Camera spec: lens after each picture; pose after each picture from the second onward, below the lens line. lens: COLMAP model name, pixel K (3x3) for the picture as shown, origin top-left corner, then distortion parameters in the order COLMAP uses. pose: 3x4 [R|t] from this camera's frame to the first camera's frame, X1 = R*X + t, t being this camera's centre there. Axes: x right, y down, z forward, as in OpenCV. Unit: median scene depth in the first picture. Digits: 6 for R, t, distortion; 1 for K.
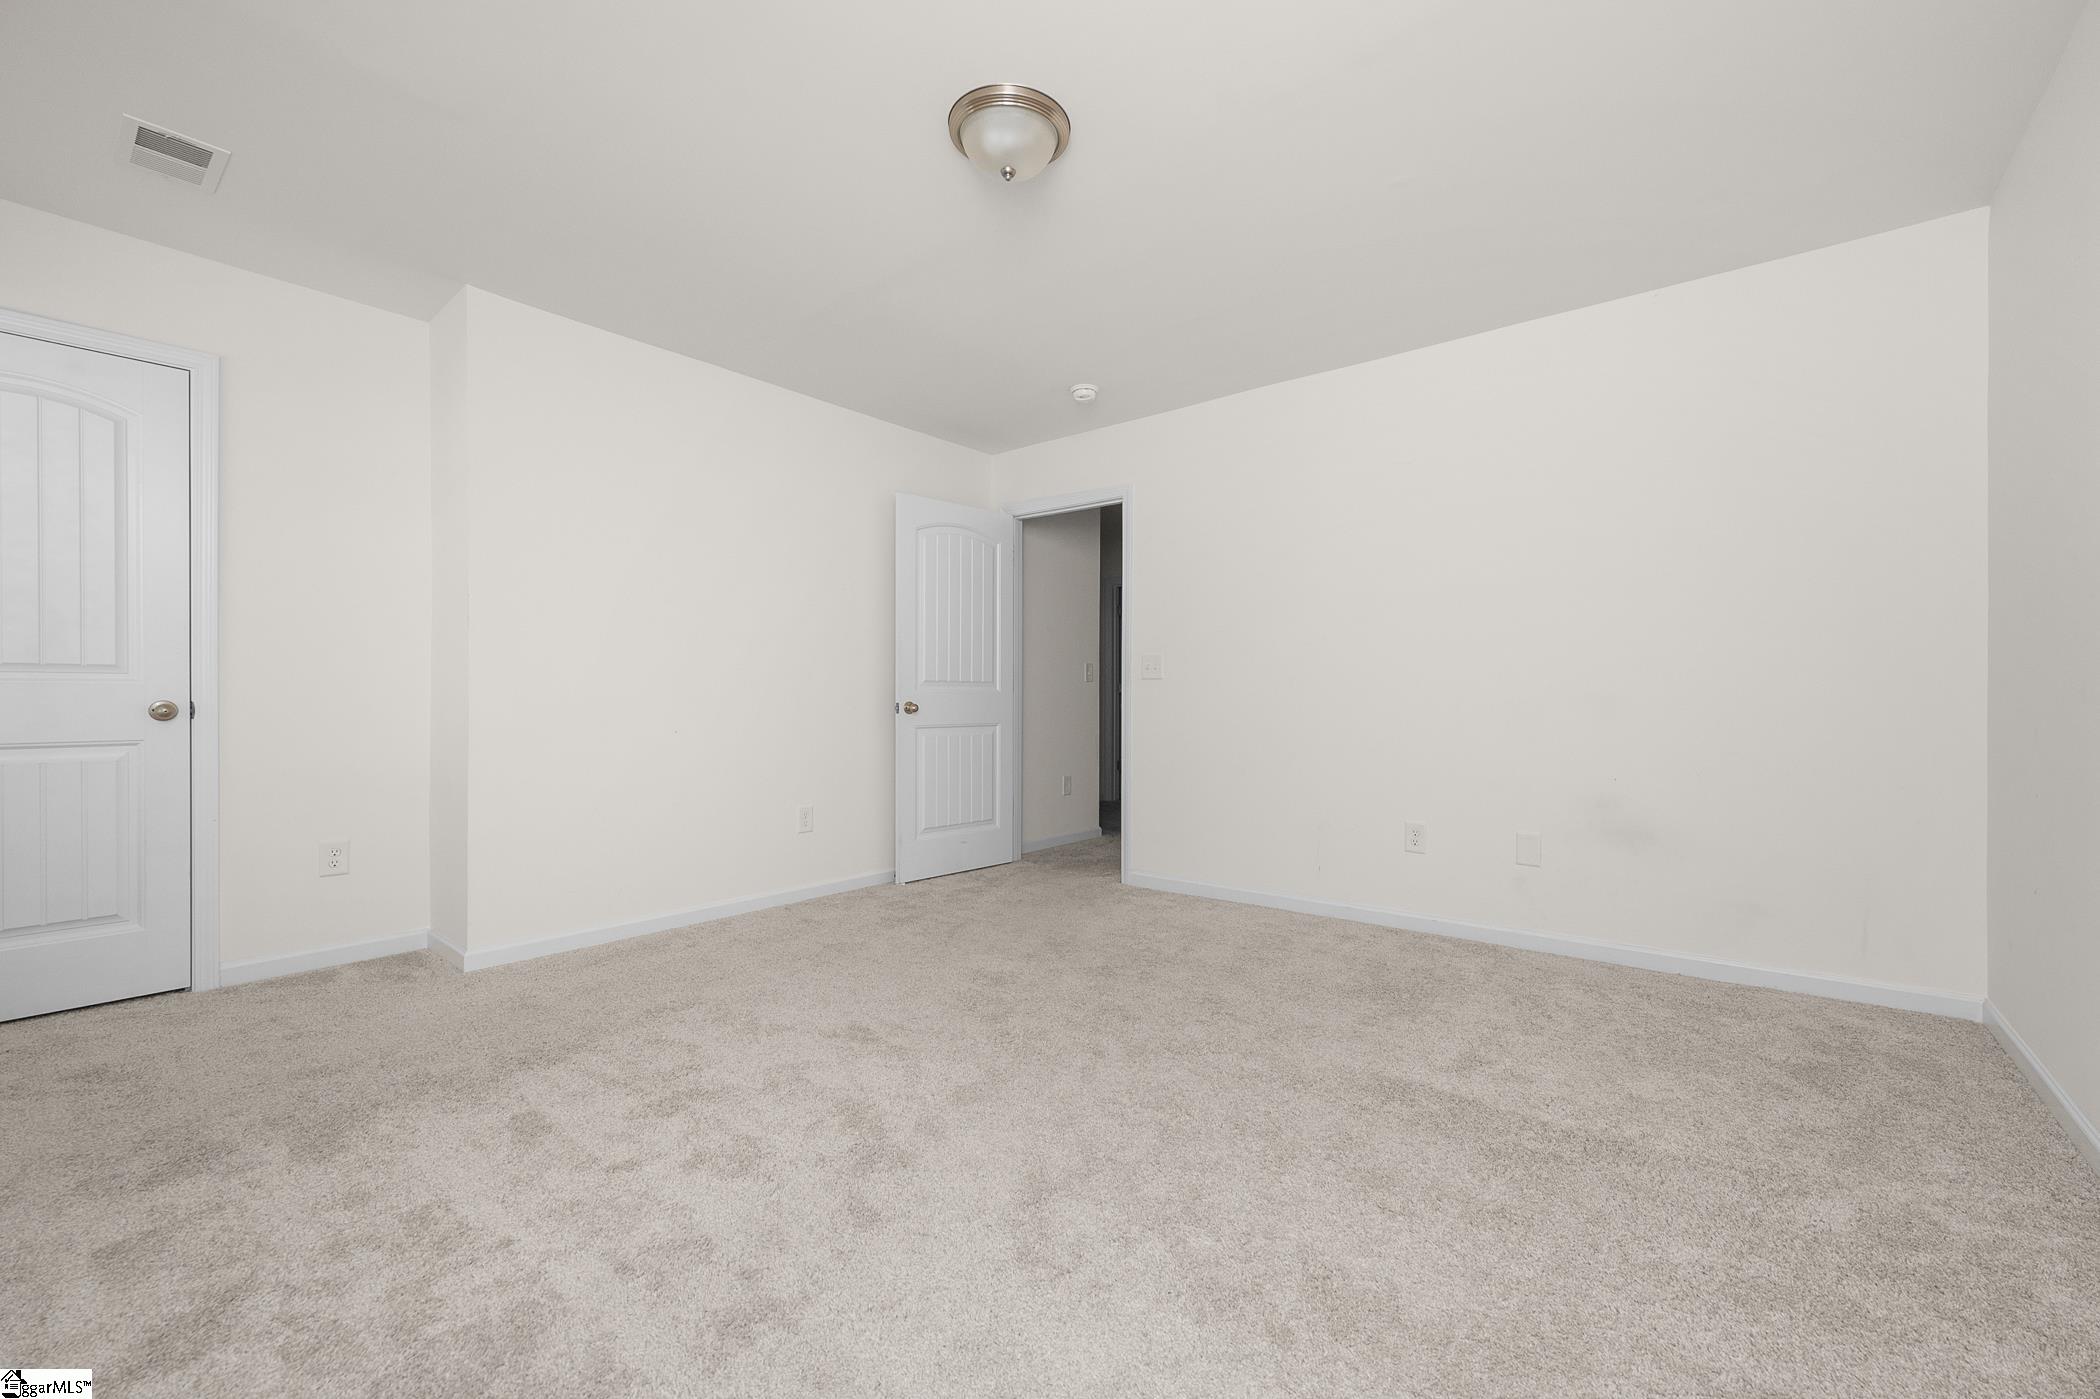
lens RADIAL K [[855.1, 0, 1050.0], [0, 855.1, 699.5], [0, 0, 1]] dist [0.013731, 0.000089]
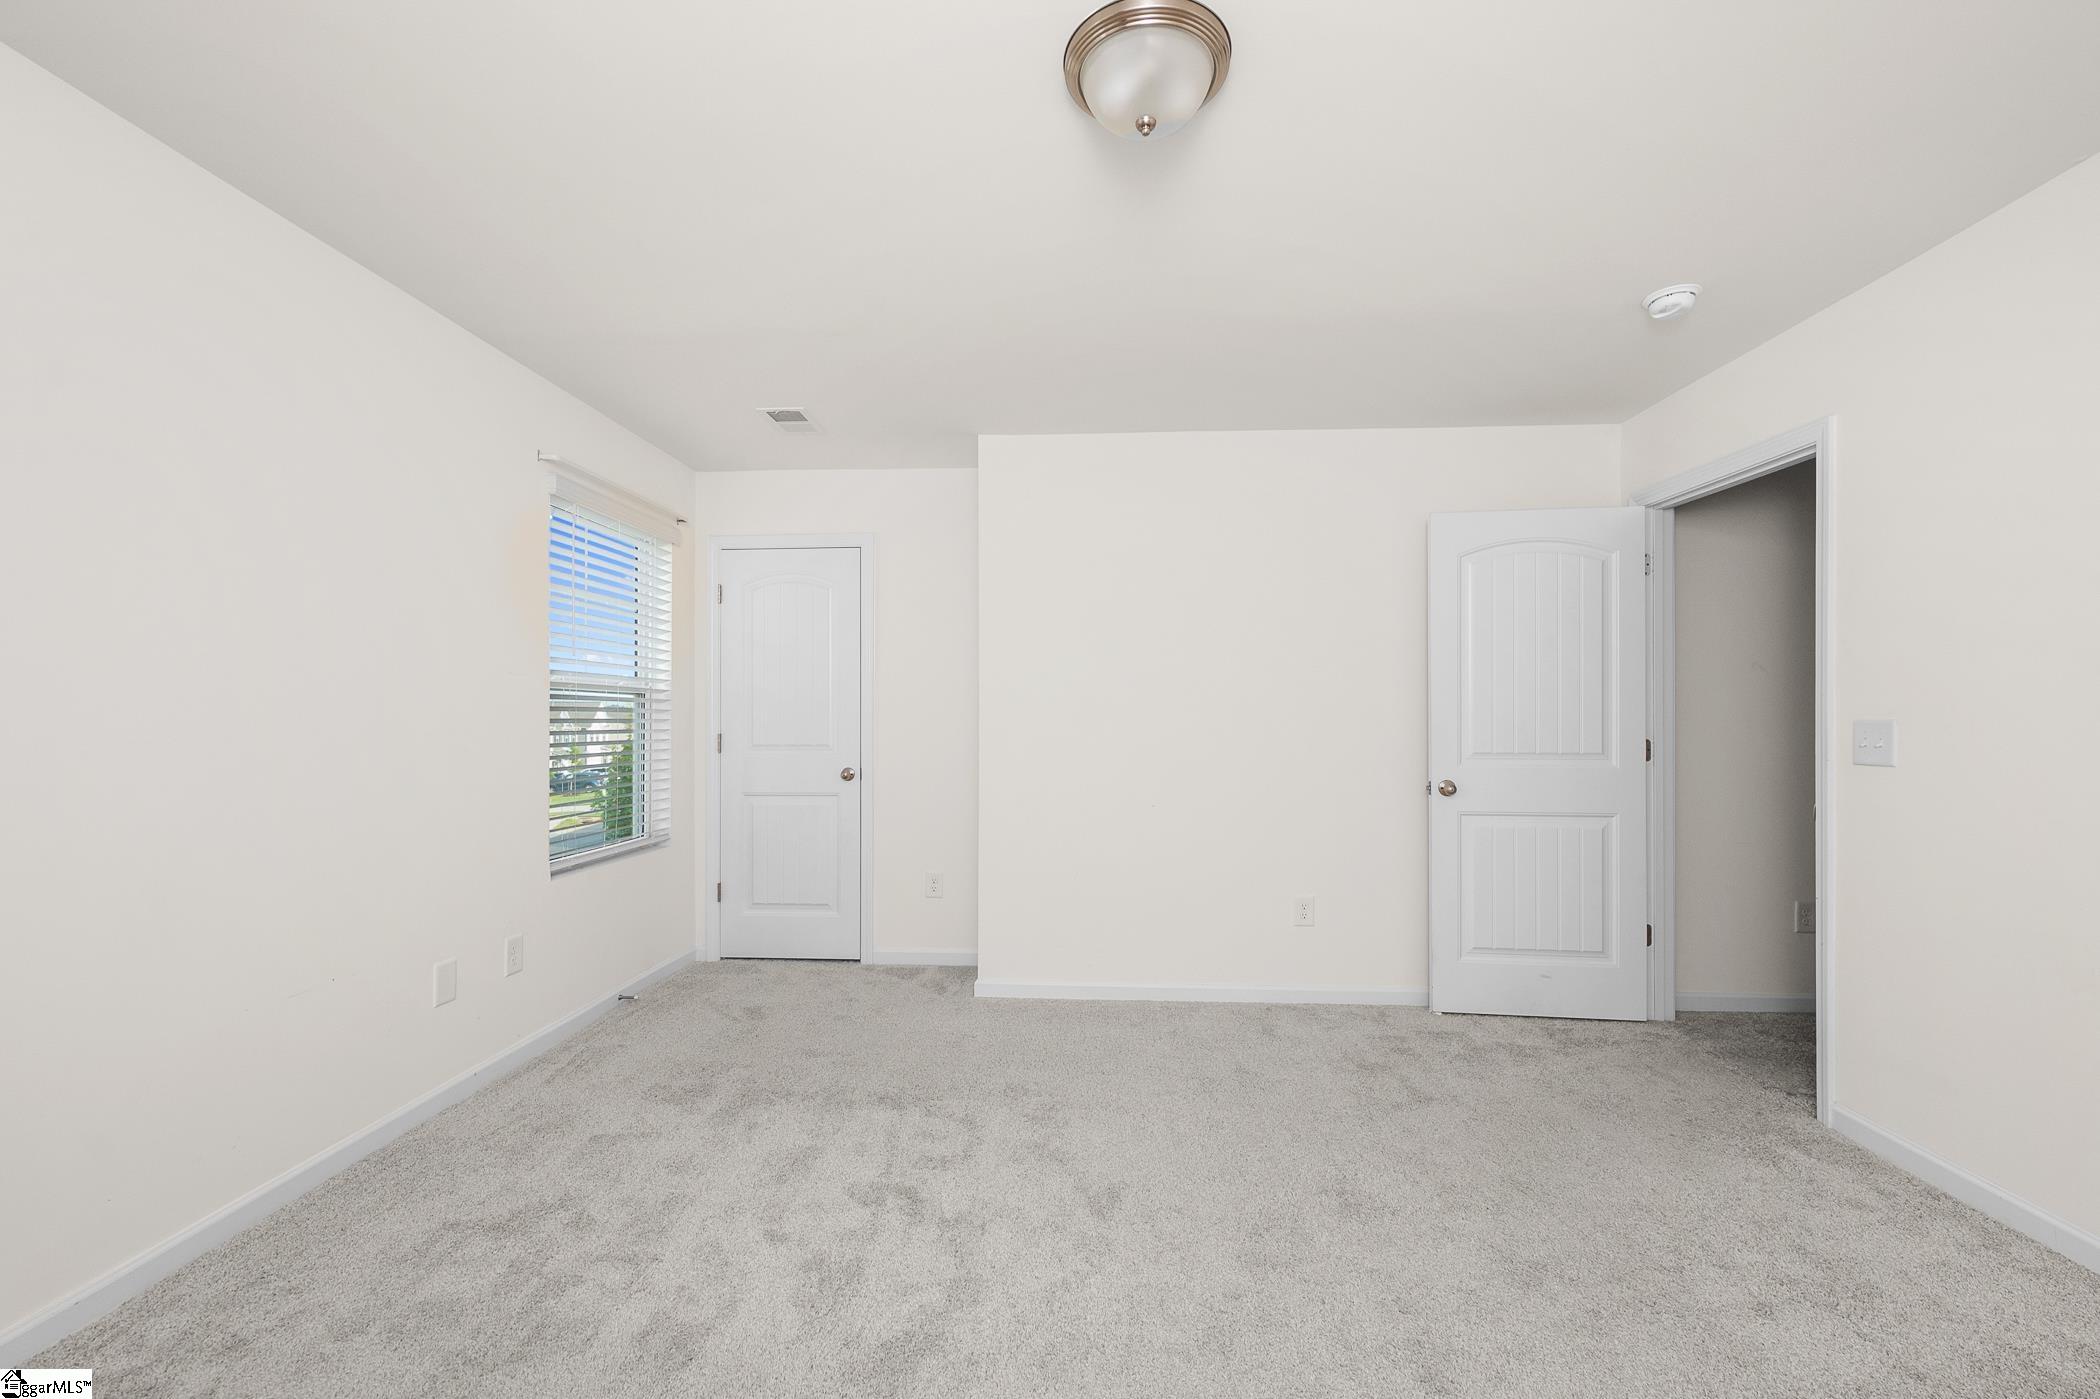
lens RADIAL K [[848.8, 0, 1044.5], [0, 848.8, 721.8], [0, 0, 1]] dist [0.001806, 0.000288]
pose [[0.589521, 0.003256, -0.807746, 0.284737], [0.000343, 0.999991, 0.004281, -0.063633], [0.807753, -0.002801, 0.589515, 0.297115]]
